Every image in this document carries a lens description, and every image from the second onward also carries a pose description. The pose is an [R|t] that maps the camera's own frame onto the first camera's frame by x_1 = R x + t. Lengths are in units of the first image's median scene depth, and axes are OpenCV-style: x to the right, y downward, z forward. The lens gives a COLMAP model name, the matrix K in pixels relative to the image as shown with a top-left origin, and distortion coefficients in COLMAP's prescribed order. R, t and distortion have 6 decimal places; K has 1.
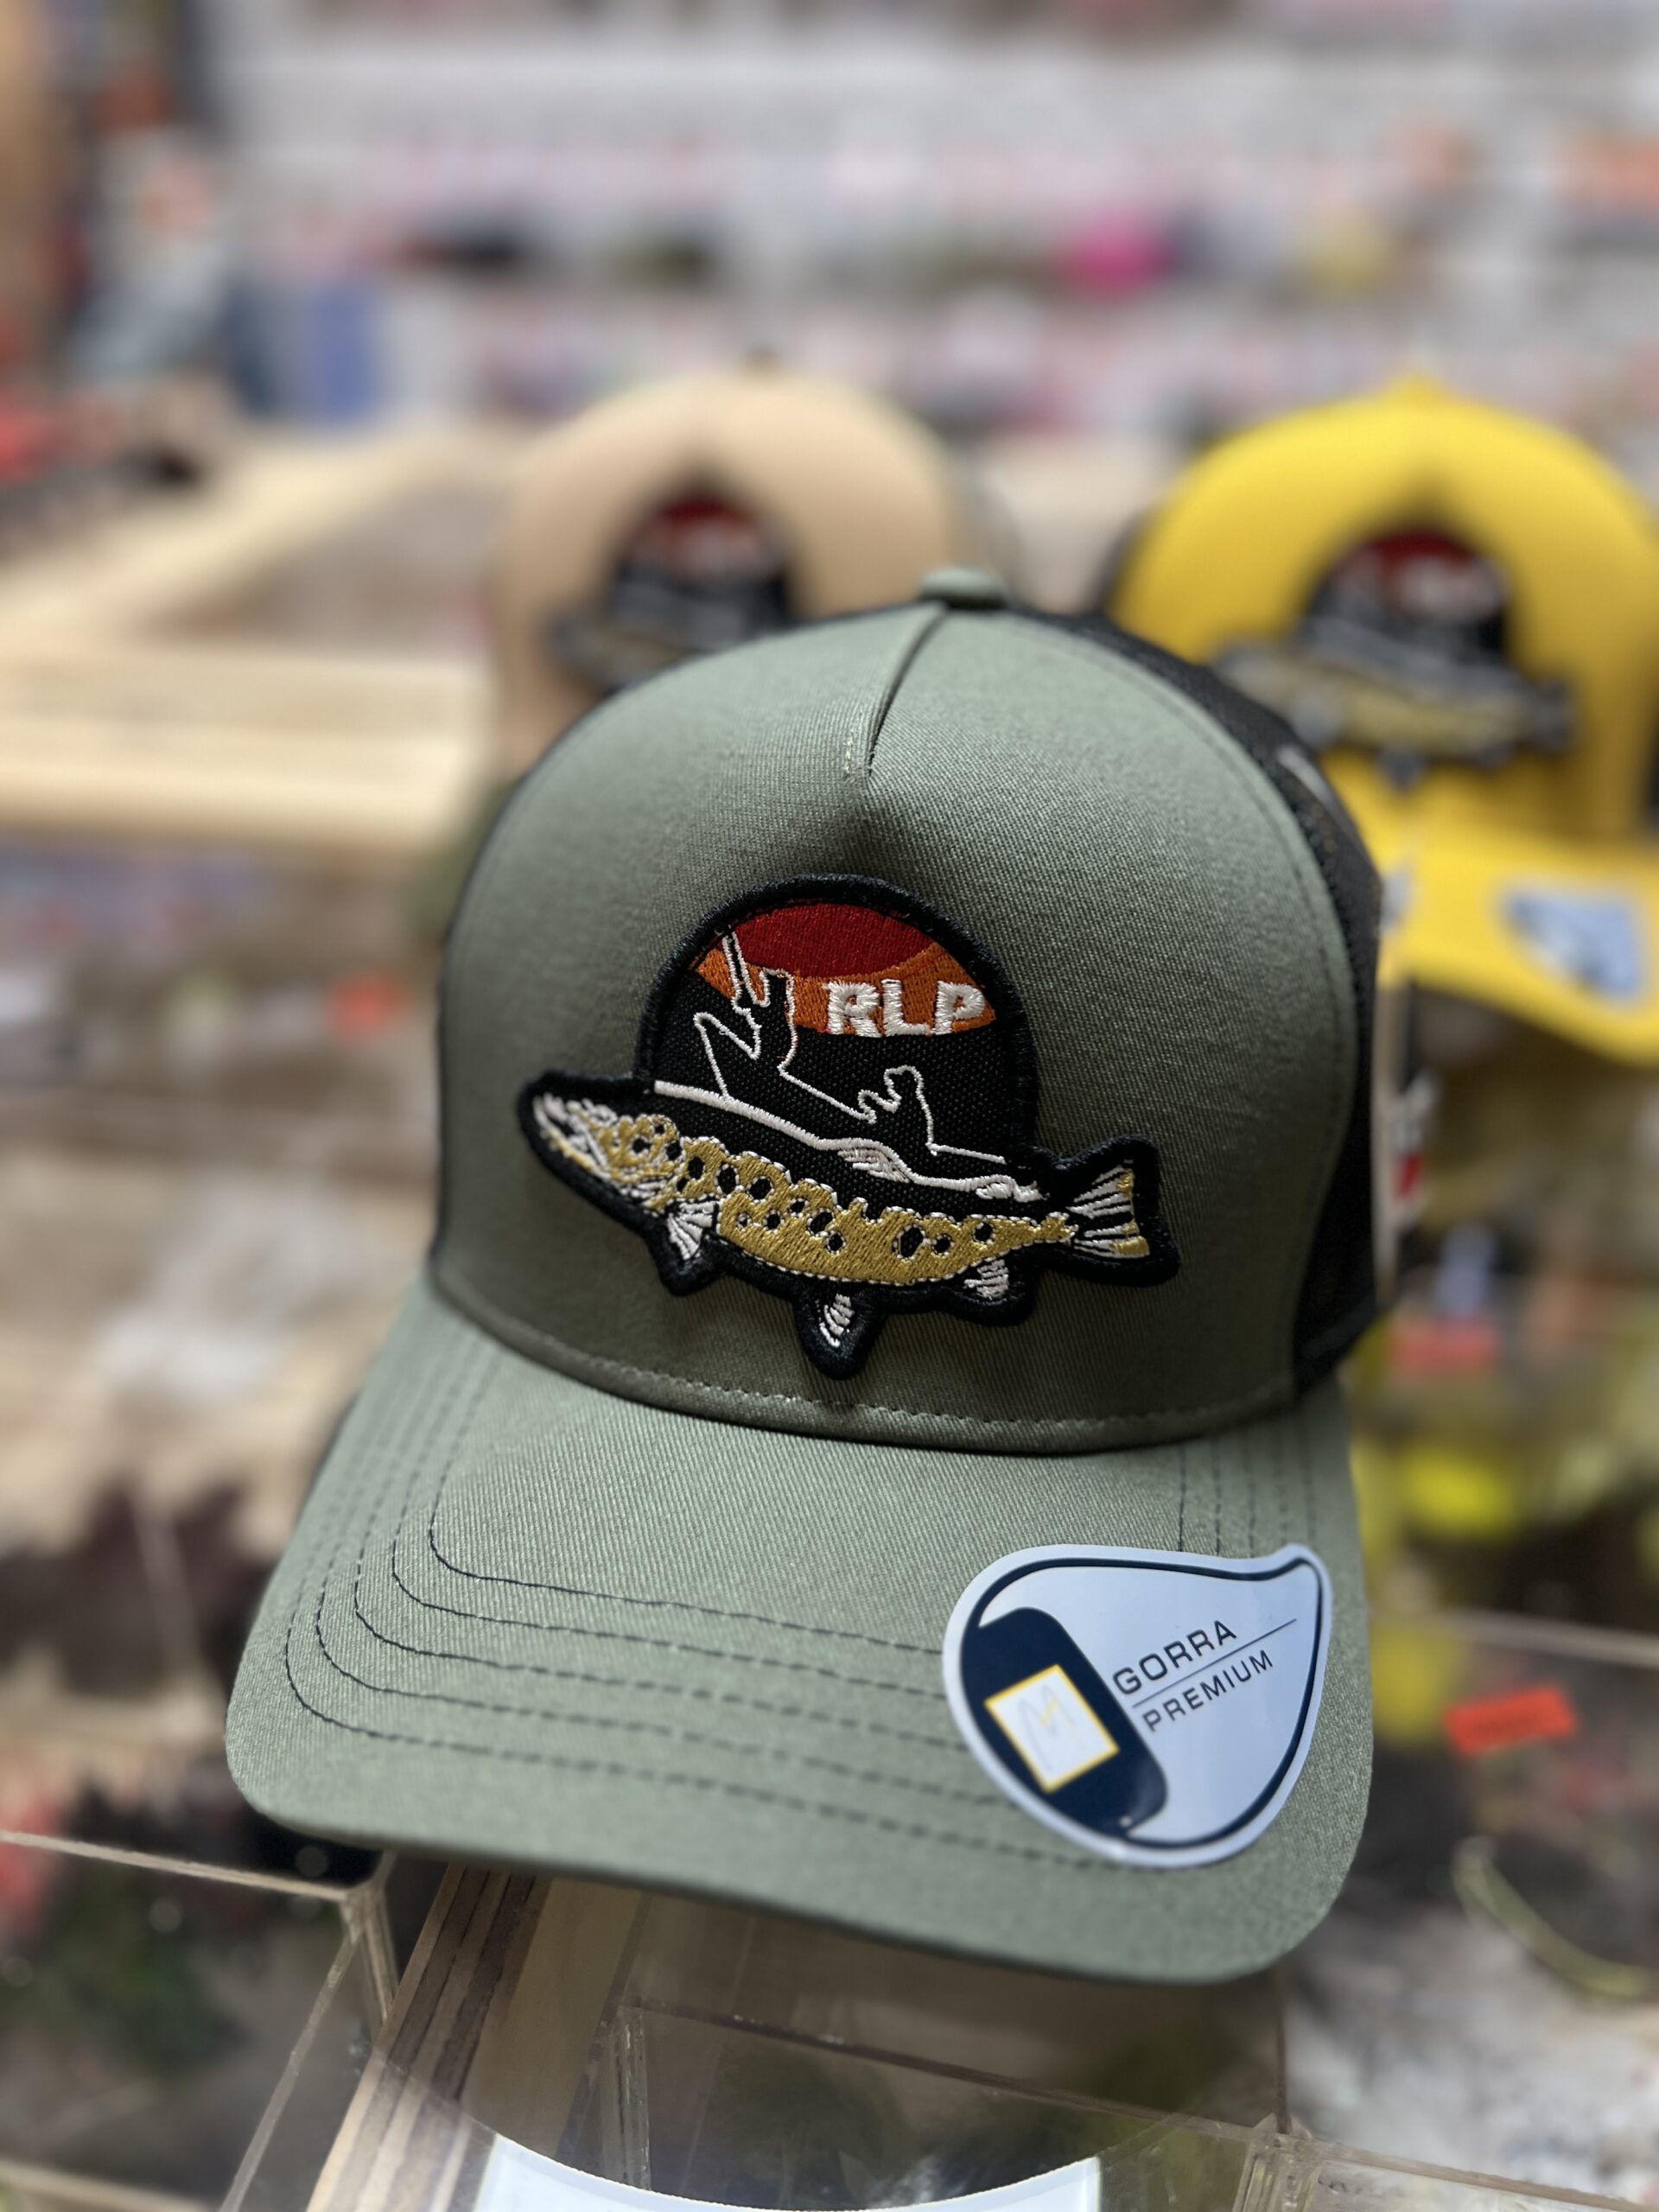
lens RADIAL K [[1661.4, 0, 839.8], [0, 1661.4, 1109.3], [0, 0, 1]] dist [0.022897, -0.025391]
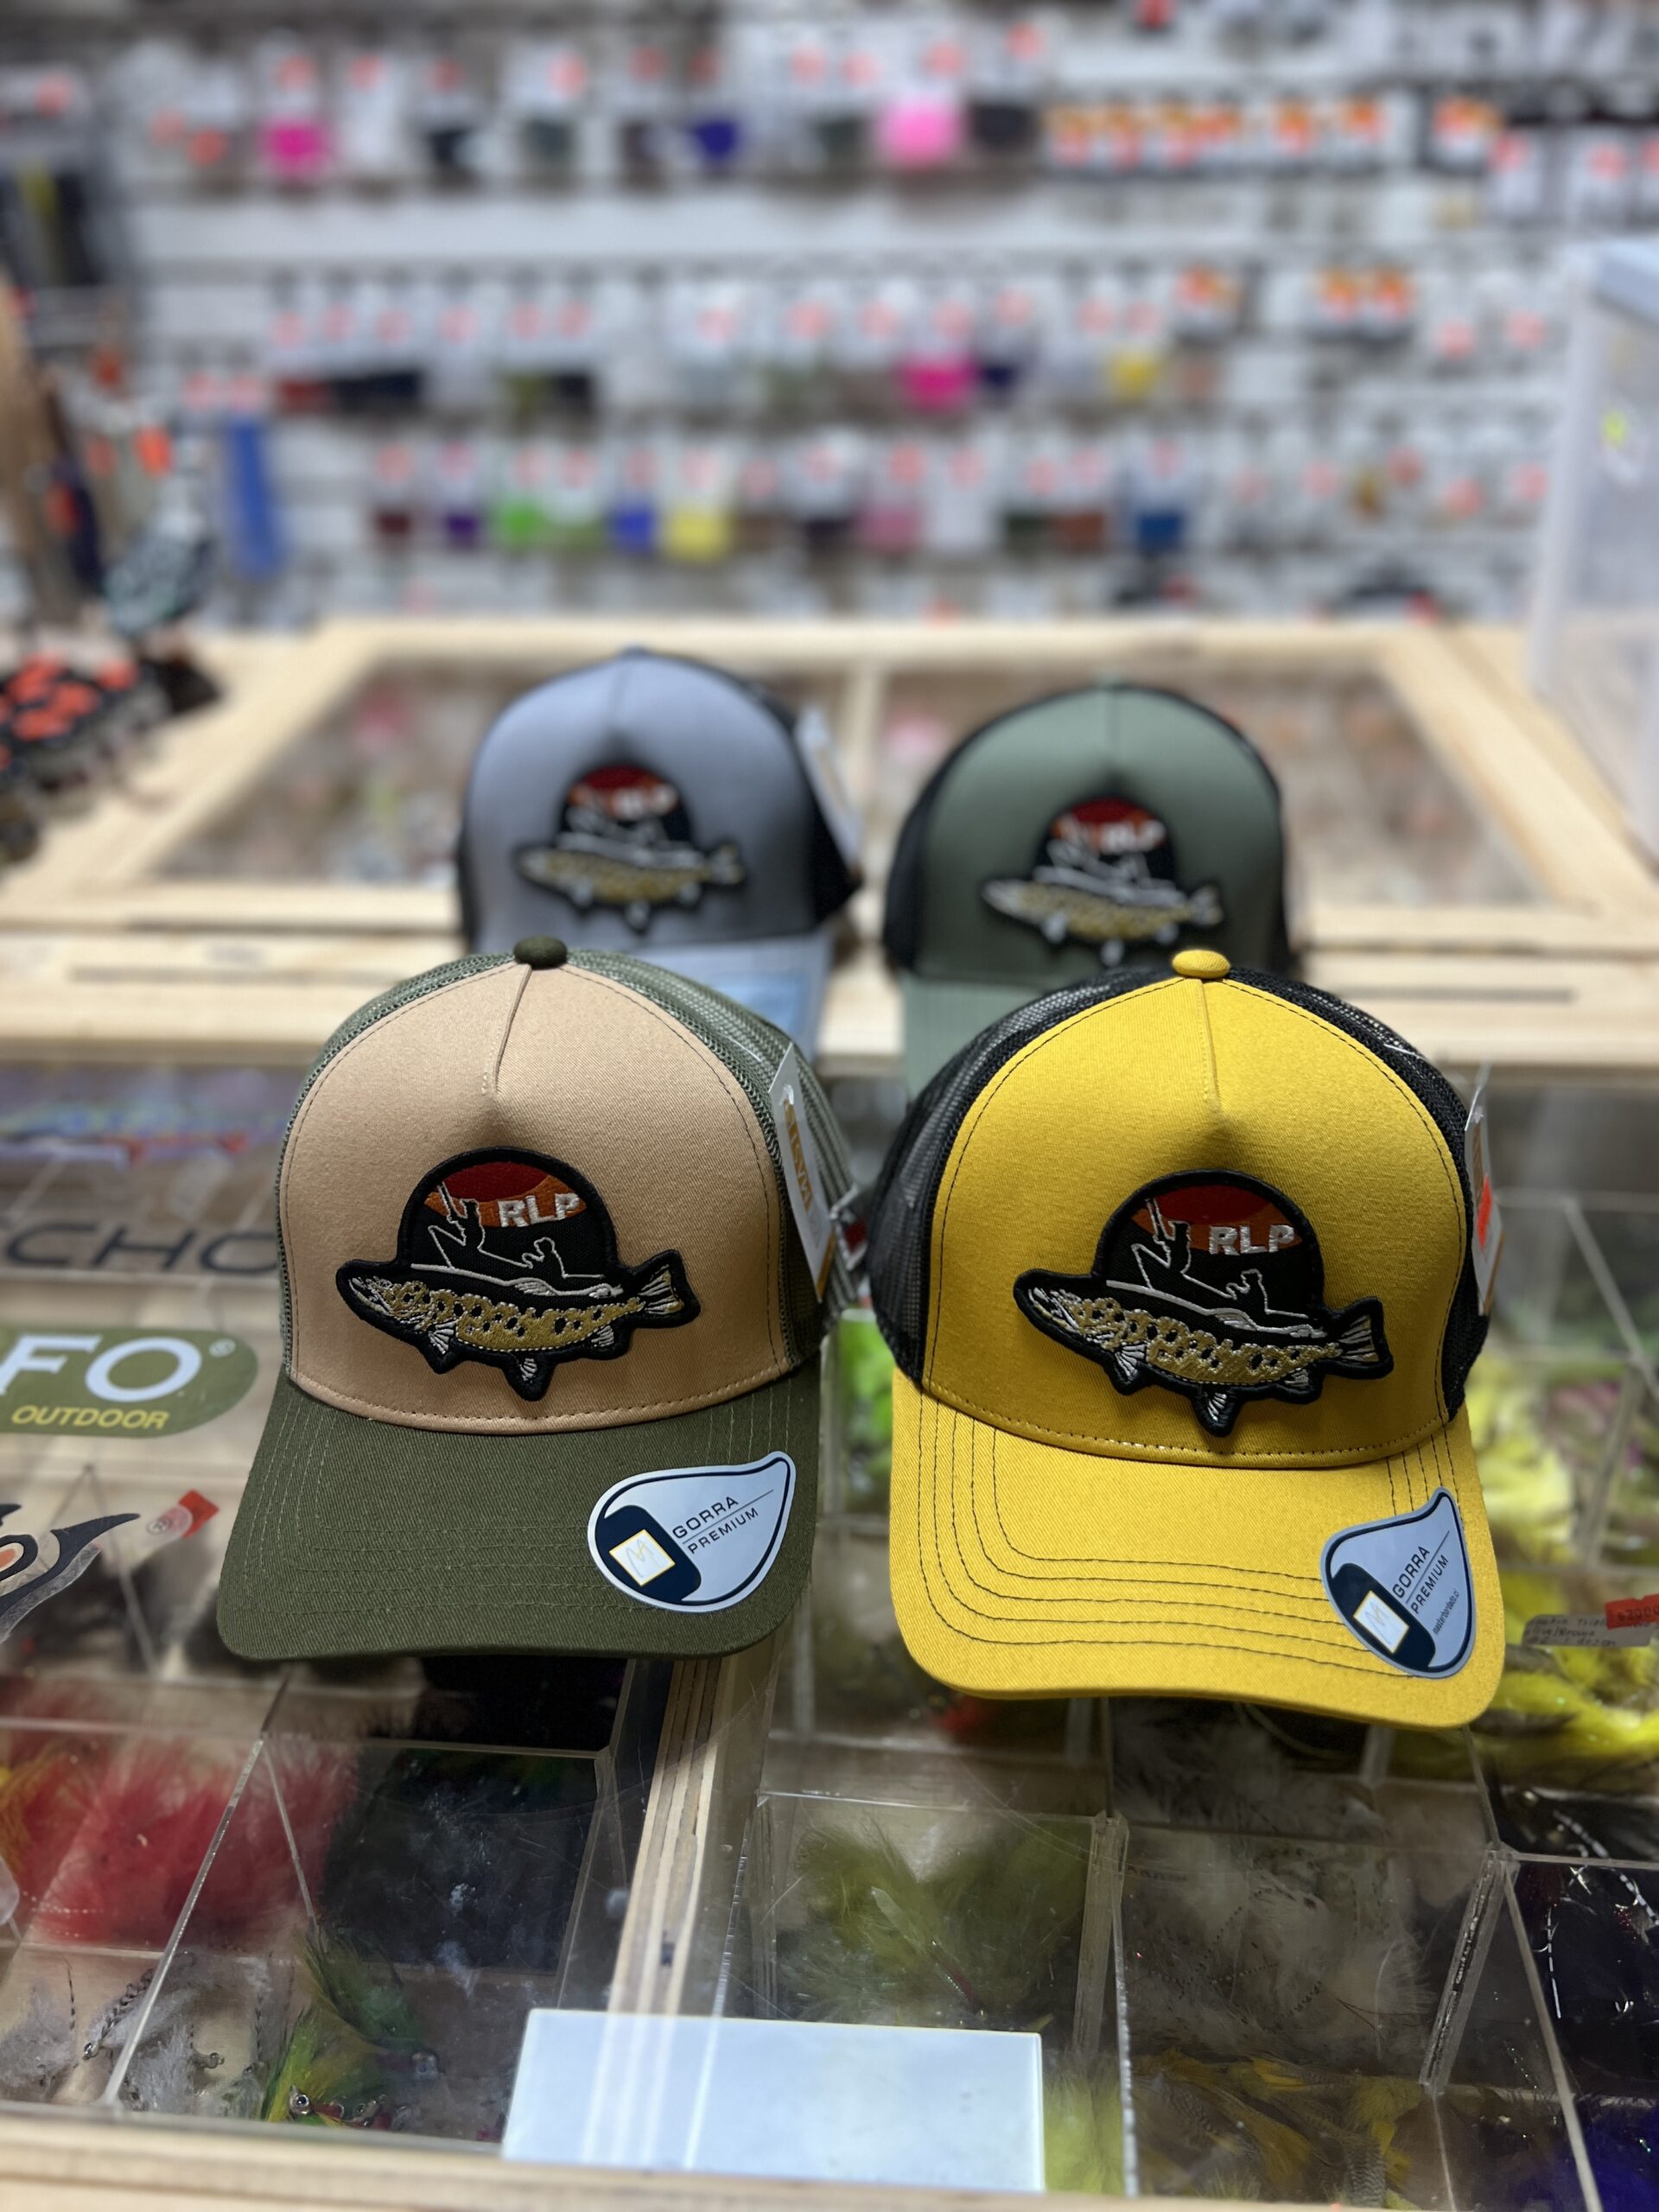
lens RADIAL K [[1661.4, 0, 829.6], [0, 1661.4, 1129.9], [0, 0, 1]] dist [0.022897, -0.025391]
pose [[0.991908, -0.042217, 0.119730, -0.641254], [0.042203, 0.999106, 0.002654, -0.204581], [-0.119735, 0.002420, 0.992803, -0.798466]]
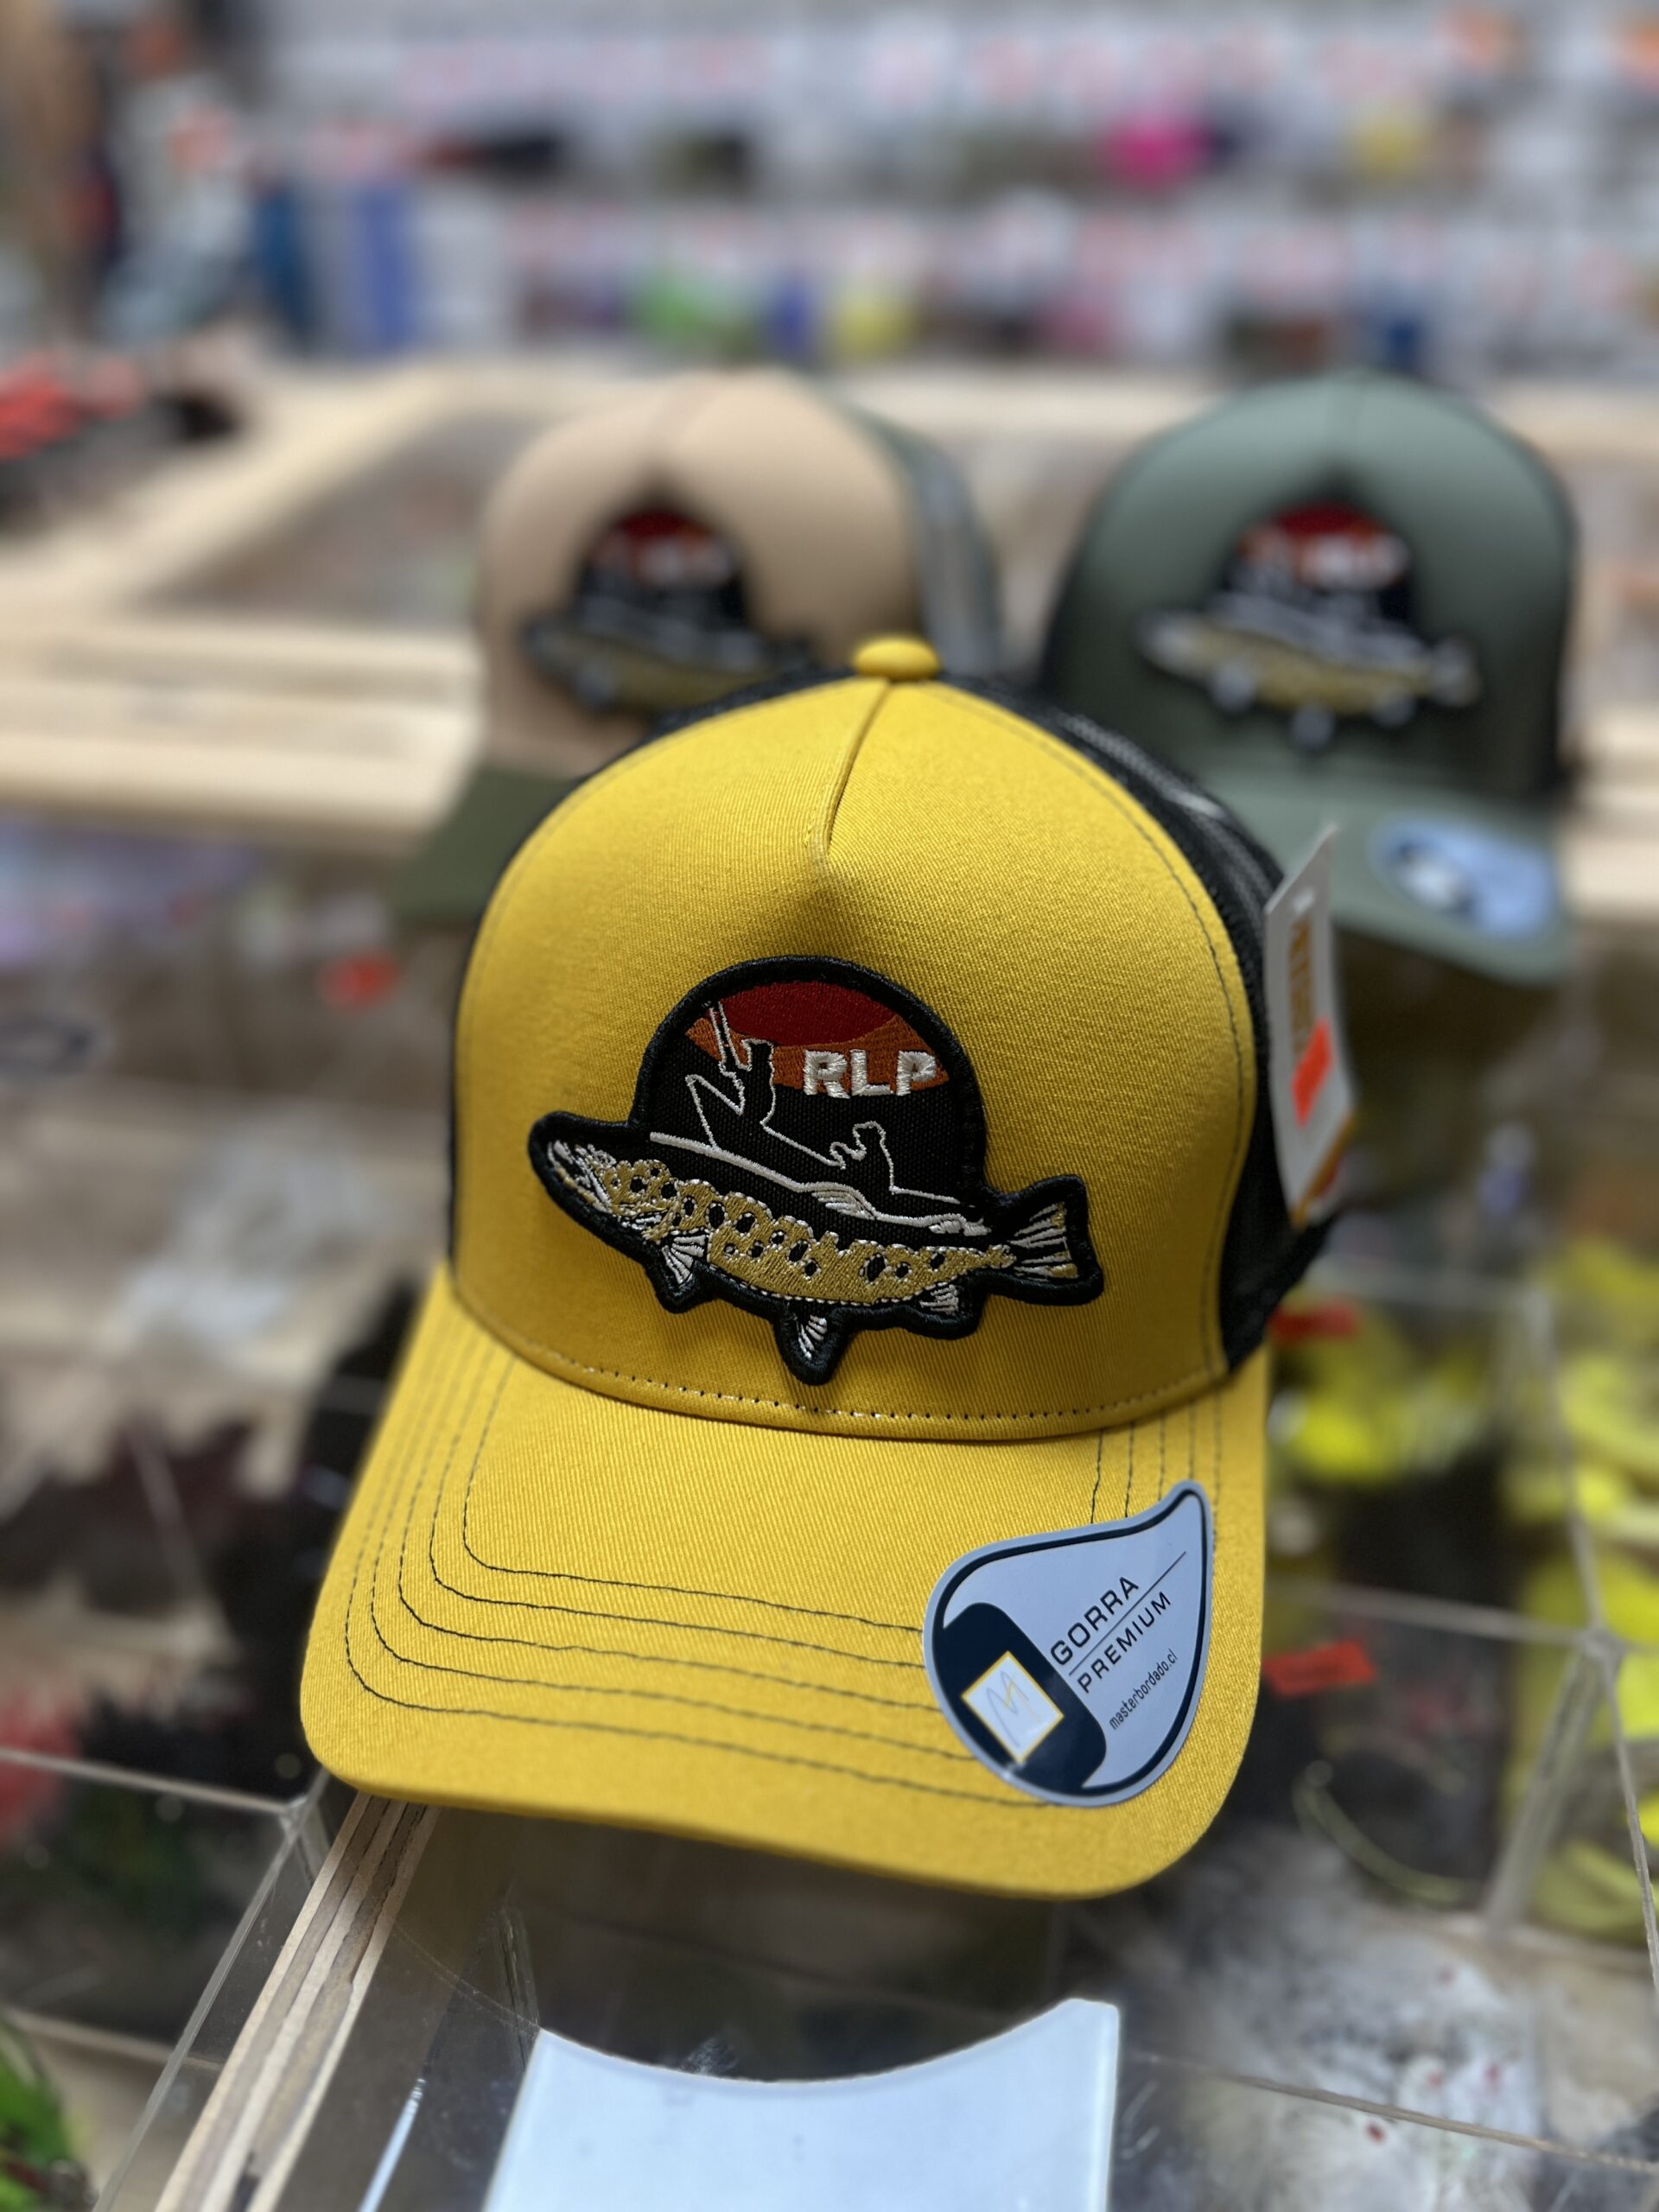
lens RADIAL K [[1661.4, 0, 838.9], [0, 1661.4, 1101.6], [0, 0, 1]] dist [0.022897, -0.025391]
pose [[0.998904, -0.008875, 0.045961, -0.035252], [0.006600, 0.998756, 0.049420, -0.095889], [-0.046343, -0.049063, 0.997720, -0.160642]]
